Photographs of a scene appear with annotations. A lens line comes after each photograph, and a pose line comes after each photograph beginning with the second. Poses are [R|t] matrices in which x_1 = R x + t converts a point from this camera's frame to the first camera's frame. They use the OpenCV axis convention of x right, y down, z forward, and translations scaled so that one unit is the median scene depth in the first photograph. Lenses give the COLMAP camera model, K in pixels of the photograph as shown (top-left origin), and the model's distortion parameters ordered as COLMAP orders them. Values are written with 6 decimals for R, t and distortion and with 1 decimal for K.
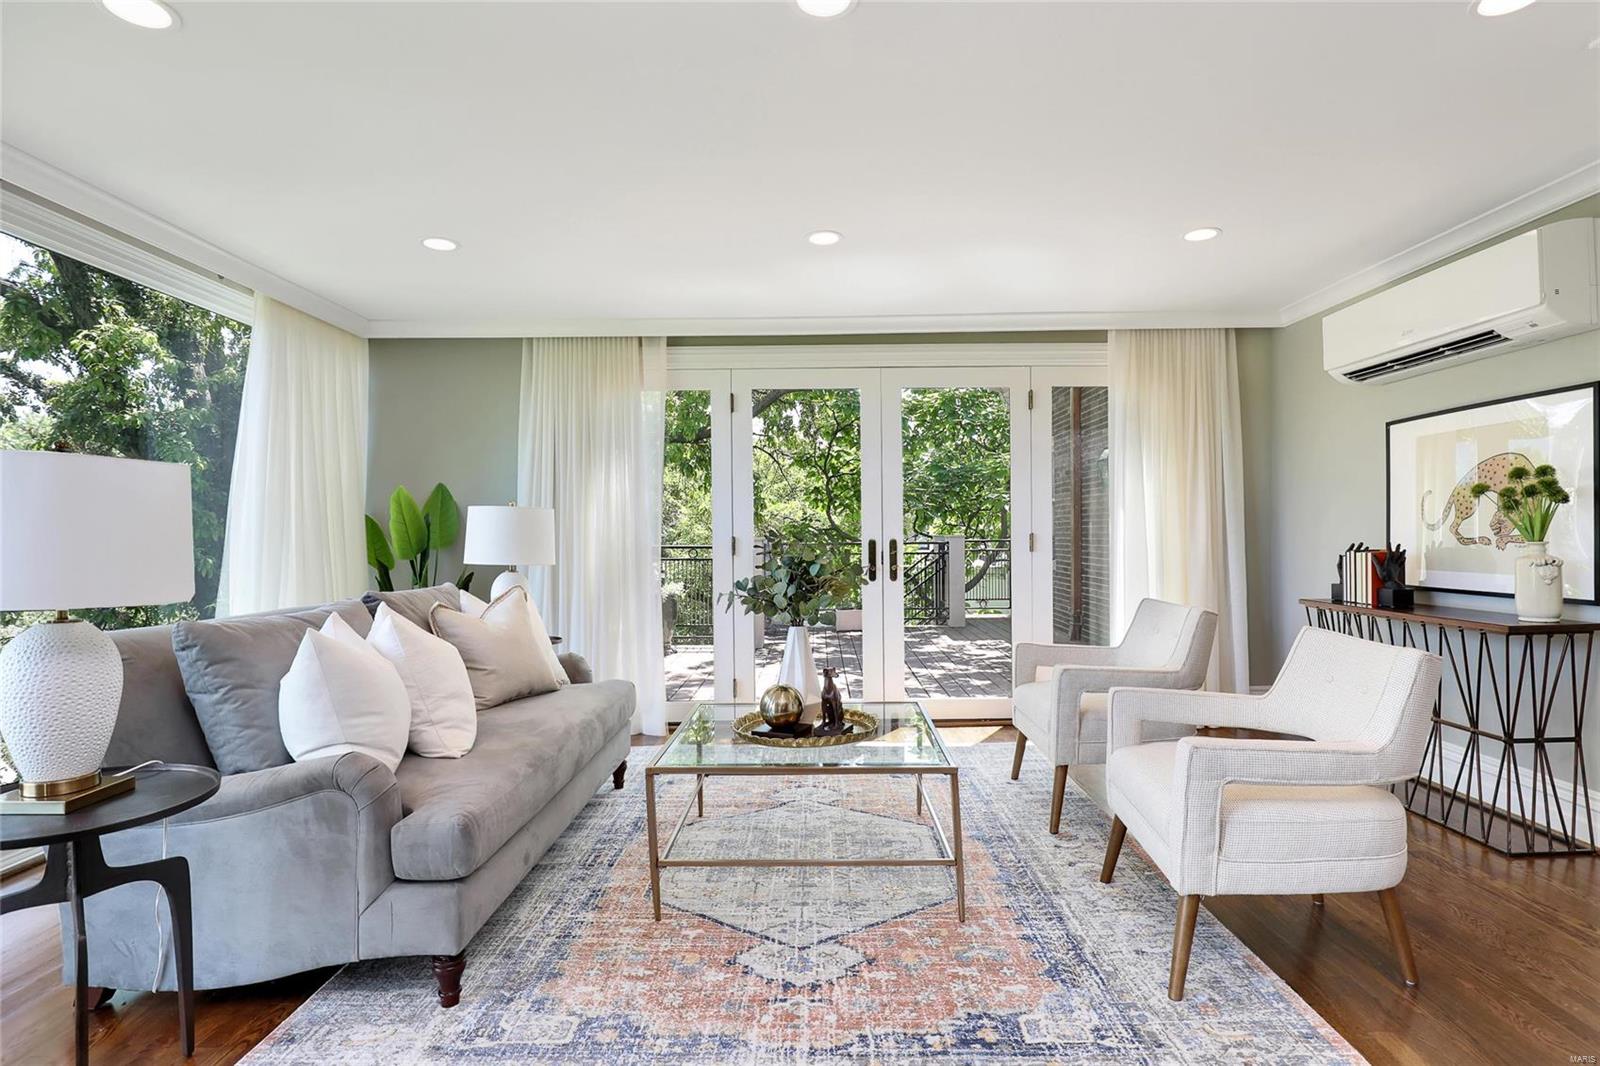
lens RADIAL K [[789.0, 0, 800.0], [0, 789.0, 533.0], [0, 0, 1]] dist [-0.021369, -0.000765]
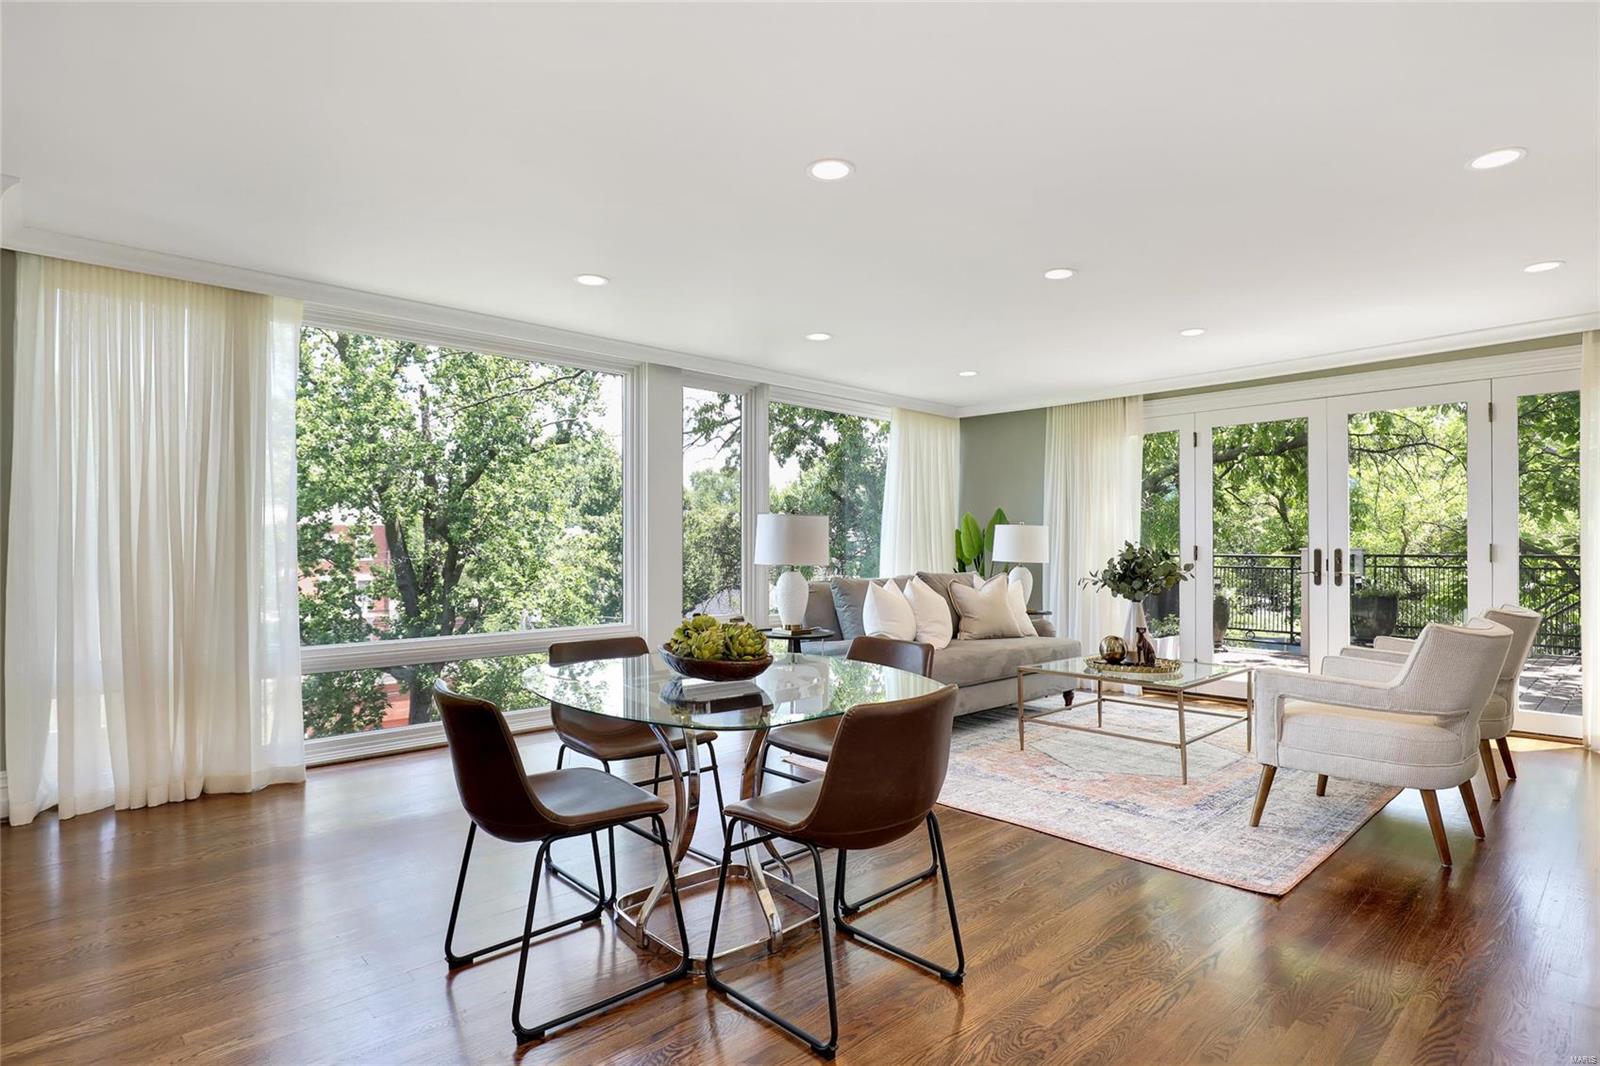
lens RADIAL K [[830.1, 0, 821.1], [0, 830.1, 542.2], [0, 0, 1]] dist [-0.016353, -0.000122]
pose [[0.698782, 0.002421, -0.715331, 0.454304], [-0.001133, 0.999997, 0.002278, -0.003029], [0.715334, -0.000782, 0.698782, -0.366812]]
